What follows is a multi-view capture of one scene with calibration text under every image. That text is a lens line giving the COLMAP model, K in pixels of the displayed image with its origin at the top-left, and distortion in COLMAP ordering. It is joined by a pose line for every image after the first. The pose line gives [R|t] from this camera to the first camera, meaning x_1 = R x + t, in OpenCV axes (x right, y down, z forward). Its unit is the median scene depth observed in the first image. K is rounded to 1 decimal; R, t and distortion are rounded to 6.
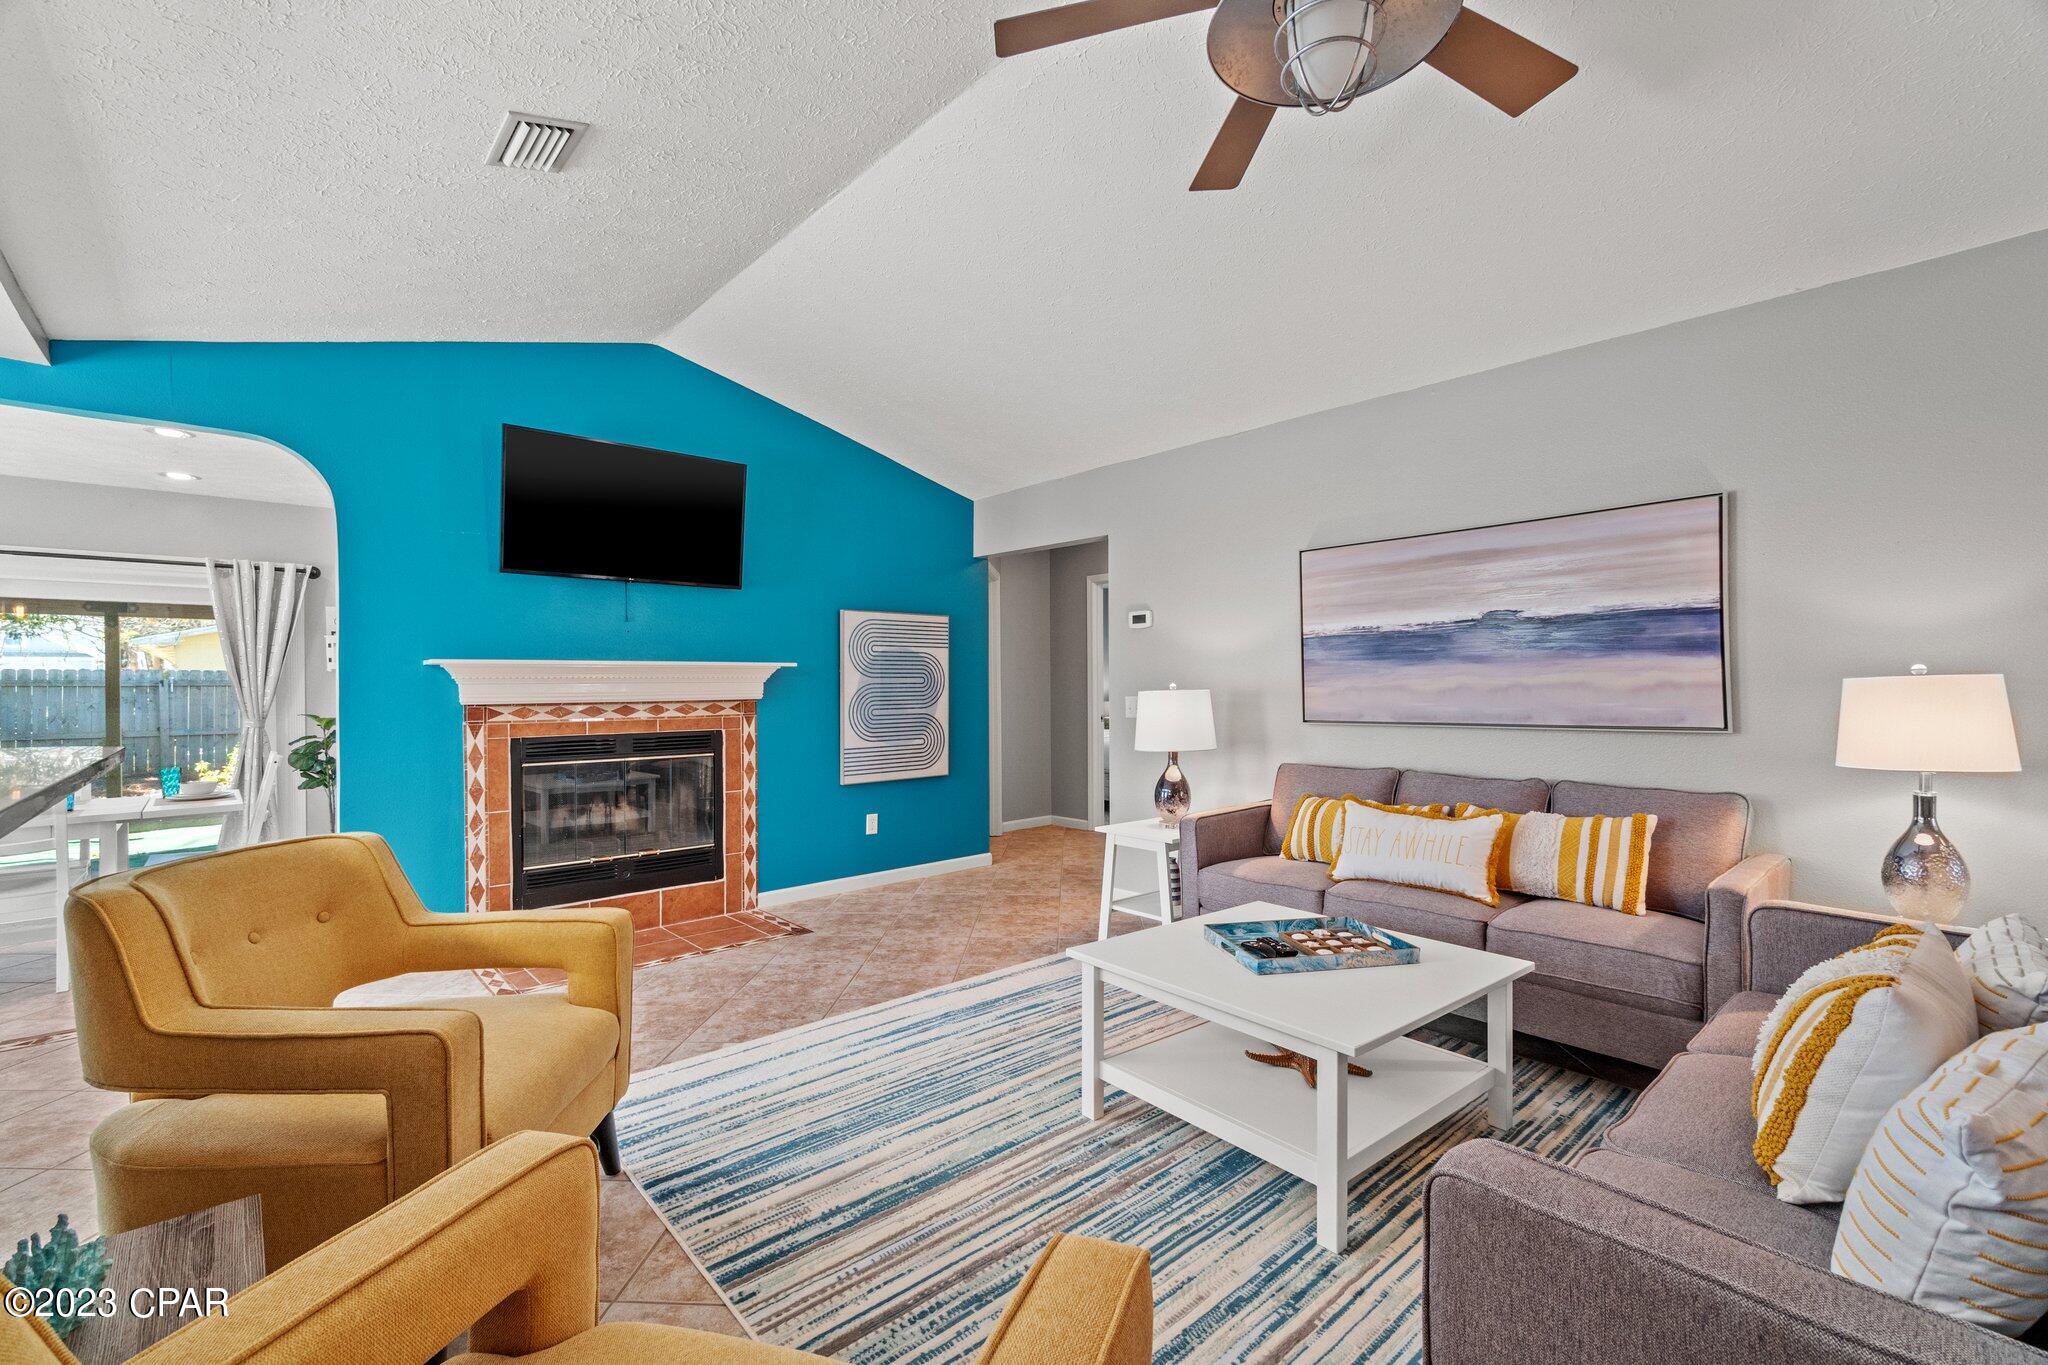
lens RADIAL K [[883.3, 0, 1018.7], [0, 883.3, 678.5], [0, 0, 1]] dist [-0.004080, 0.000823]
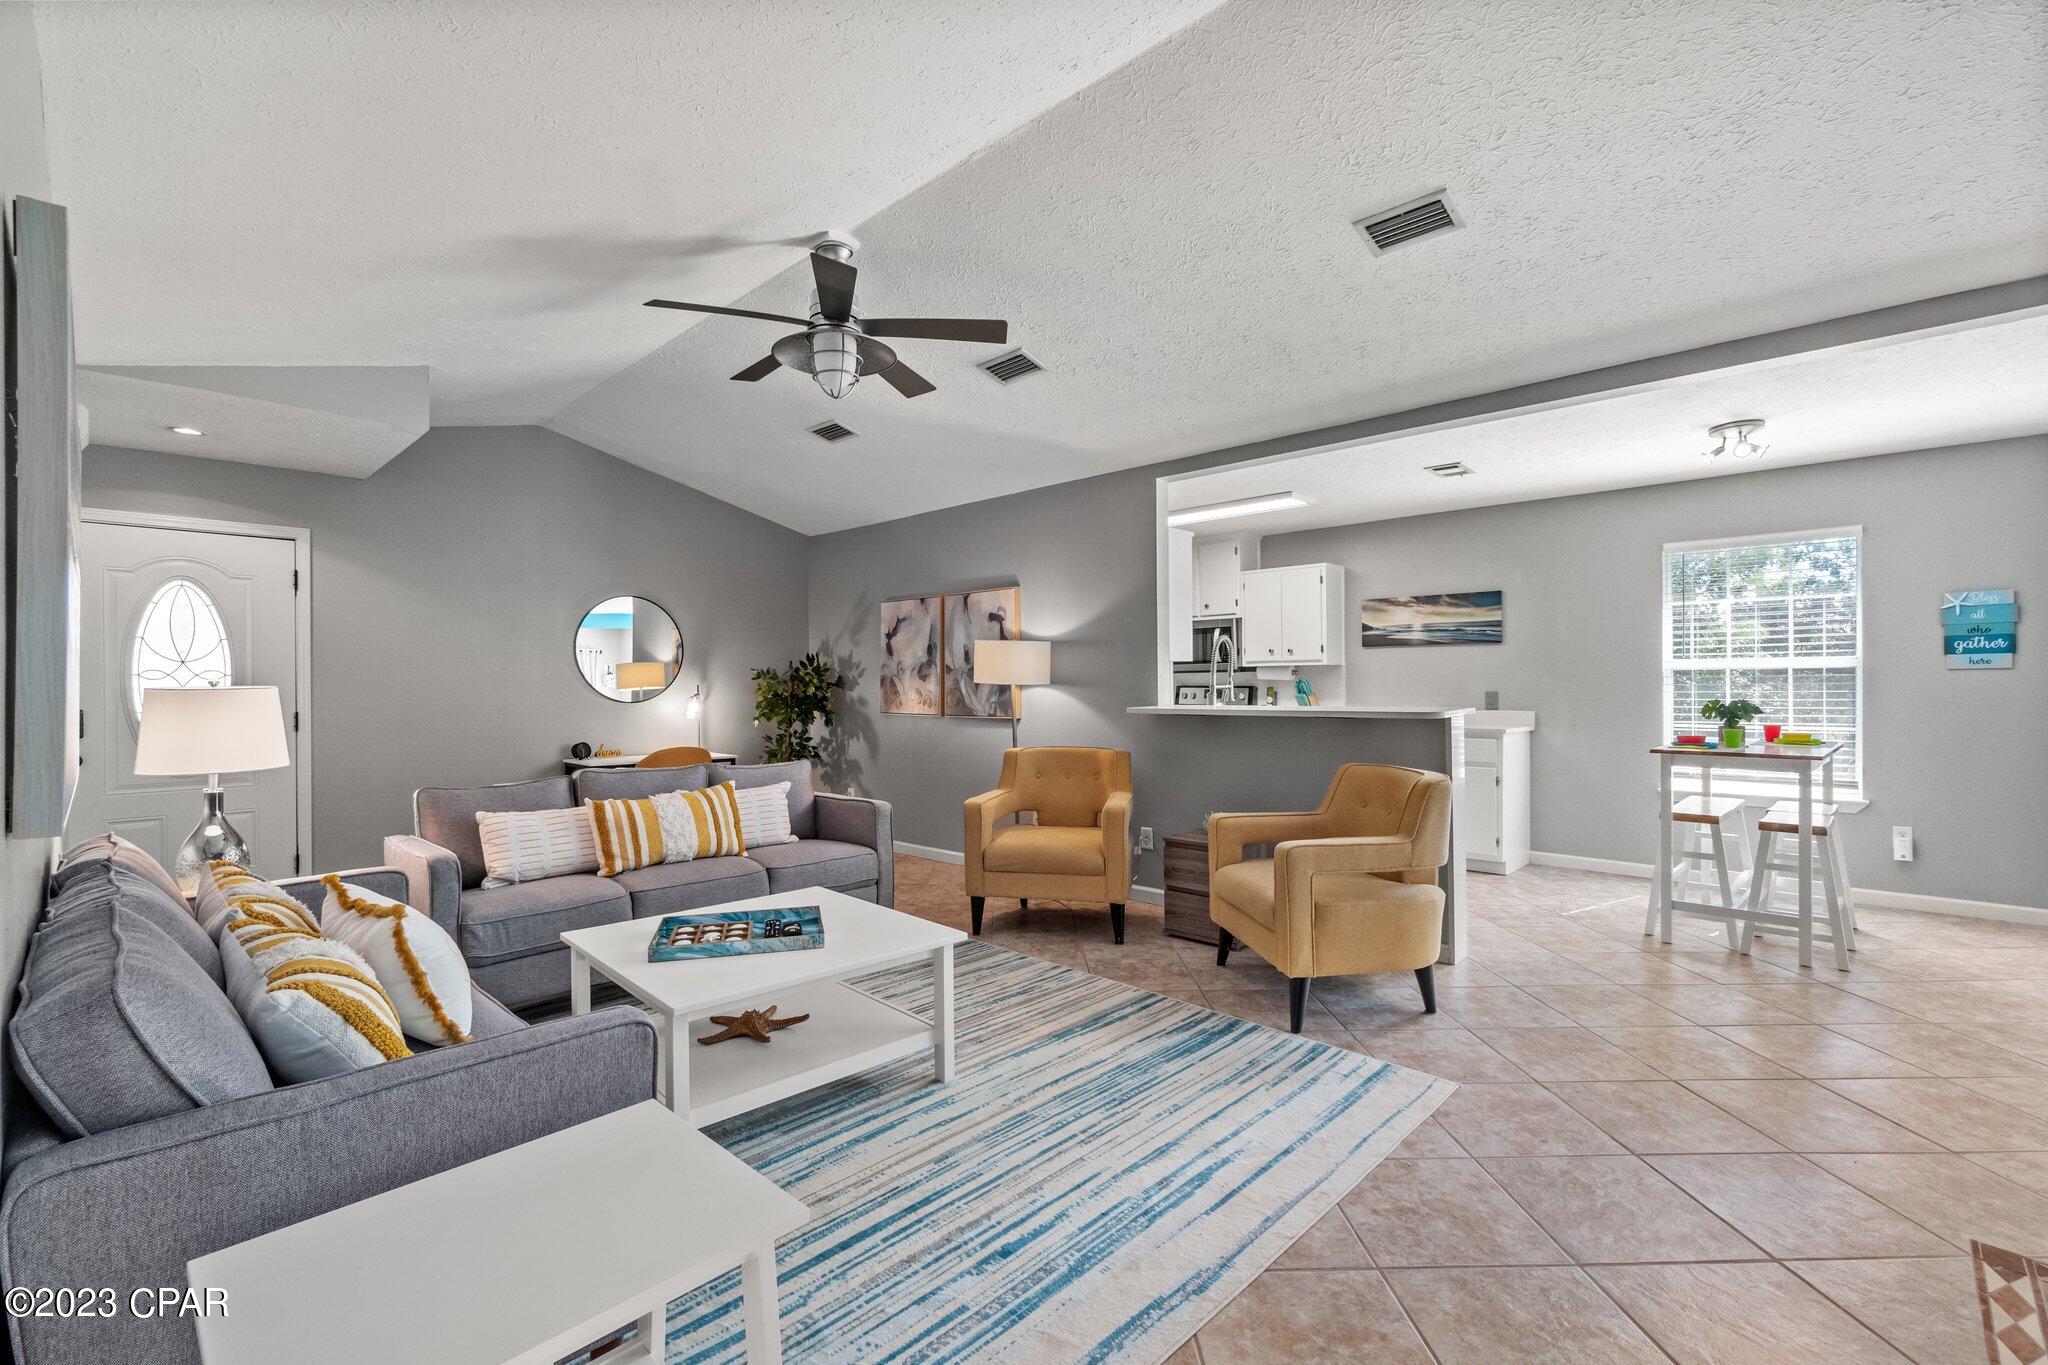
lens RADIAL K [[883.3, 0, 1020.1], [0, 883.3, 686.7], [0, 0, 1]] dist [-0.004080, 0.000823]
pose [[-0.997427, 0.011875, -0.070704, 0.038650], [0.012415, 0.999897, -0.007205, 0.009158], [0.070612, -0.008064, -0.997471, 1.300590]]
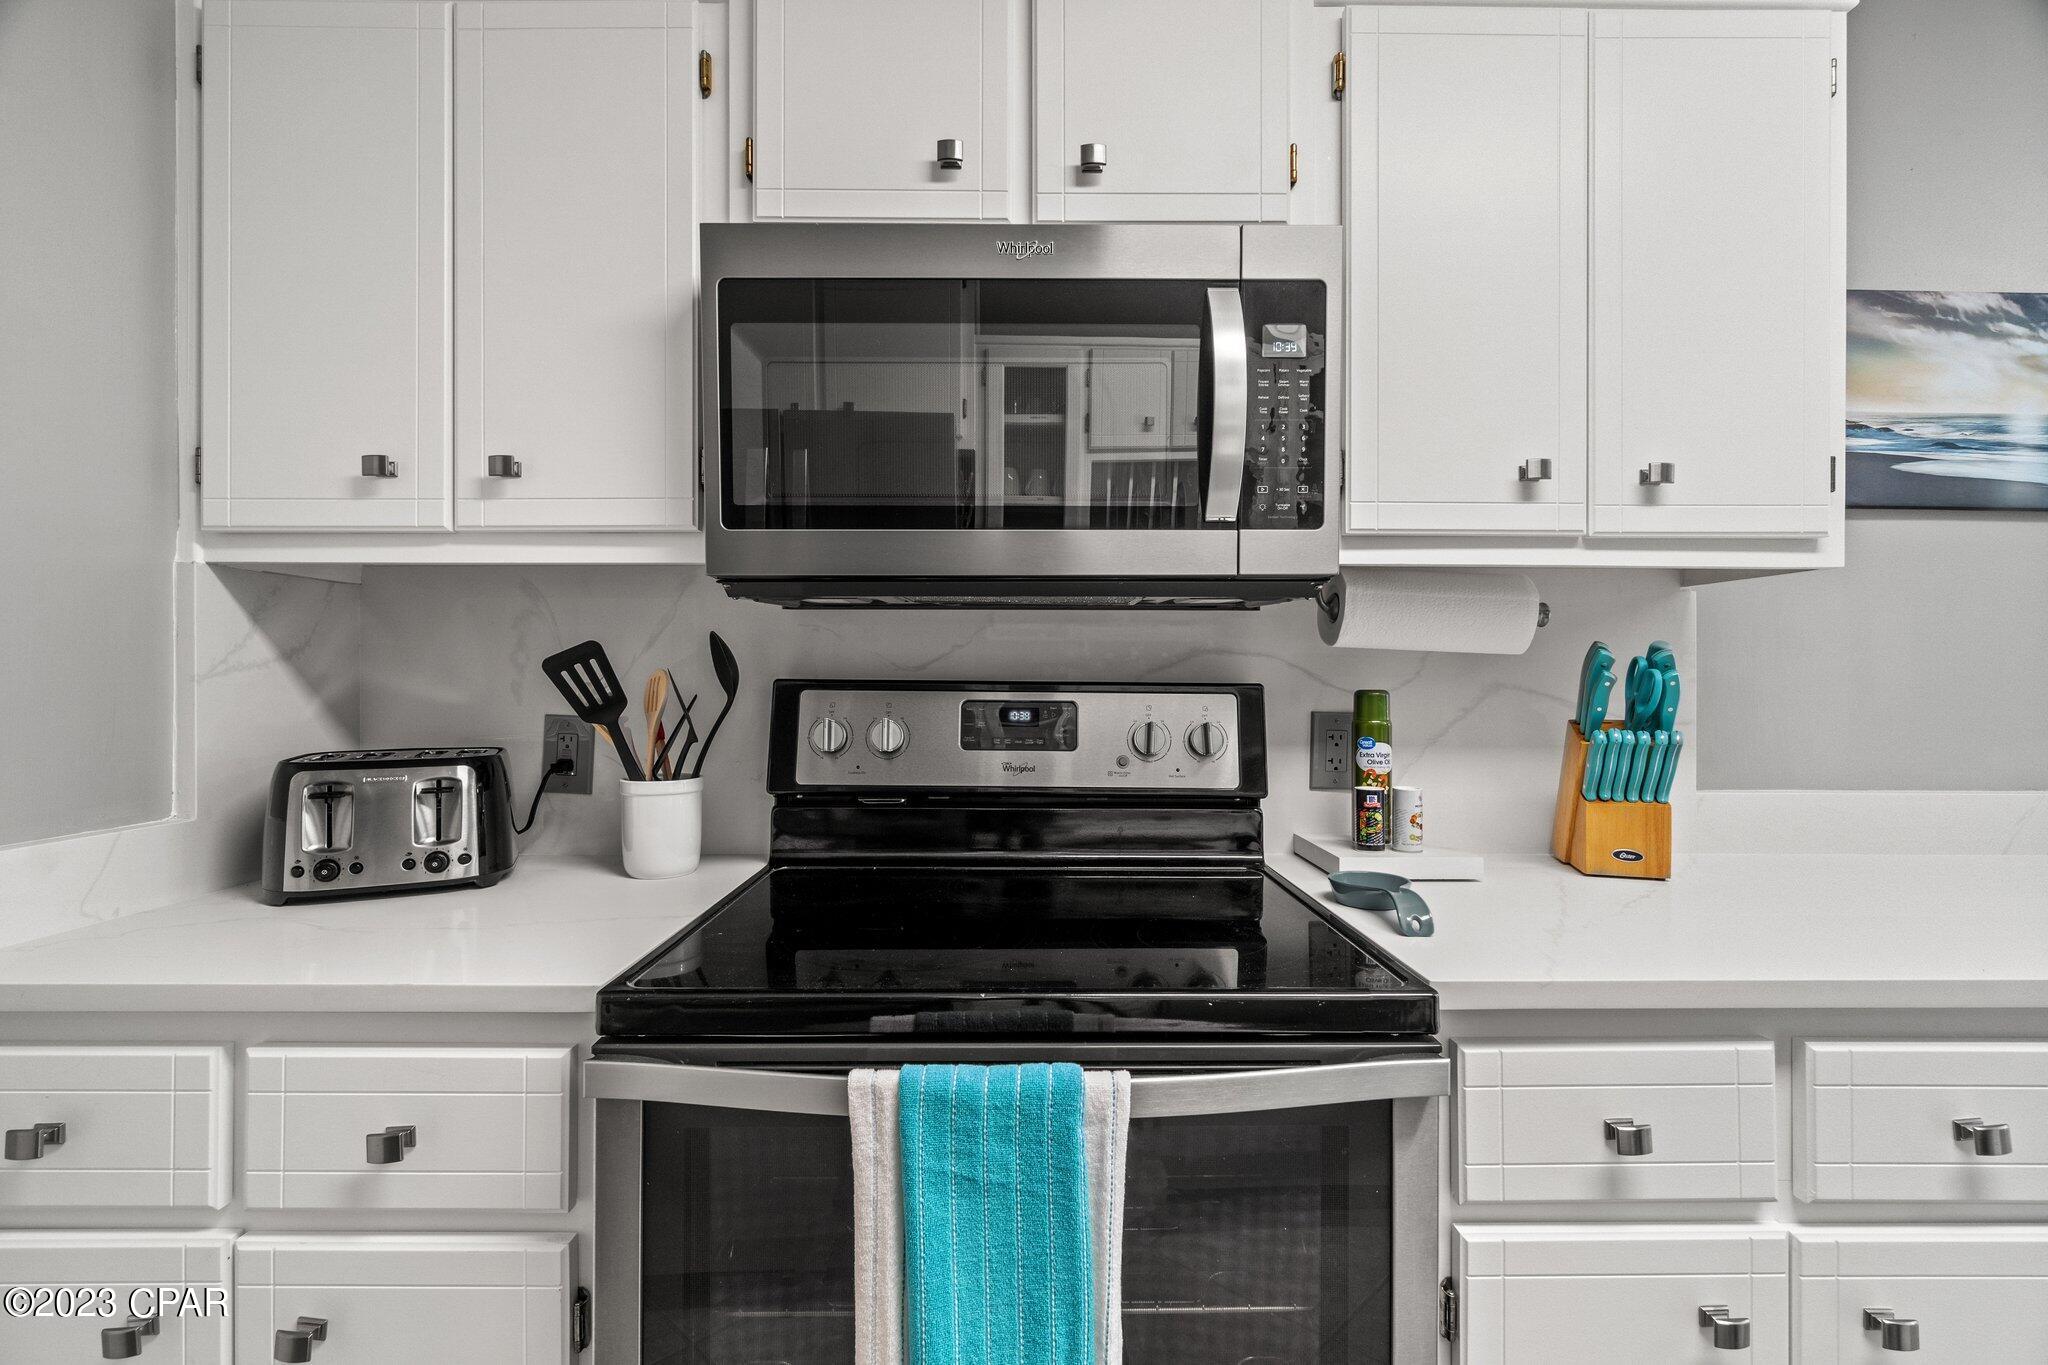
lens RADIAL K [[883.3, 0, 1015.9], [0, 883.3, 679.4], [0, 0, 1]] dist [-0.004080, 0.000823]
pose [[-0.660001, 0.007972, -0.751222, -0.249915], [0.006922, 0.999966, 0.004530, -0.003667], [0.751233, -0.002210, -0.660034, -0.321539]]
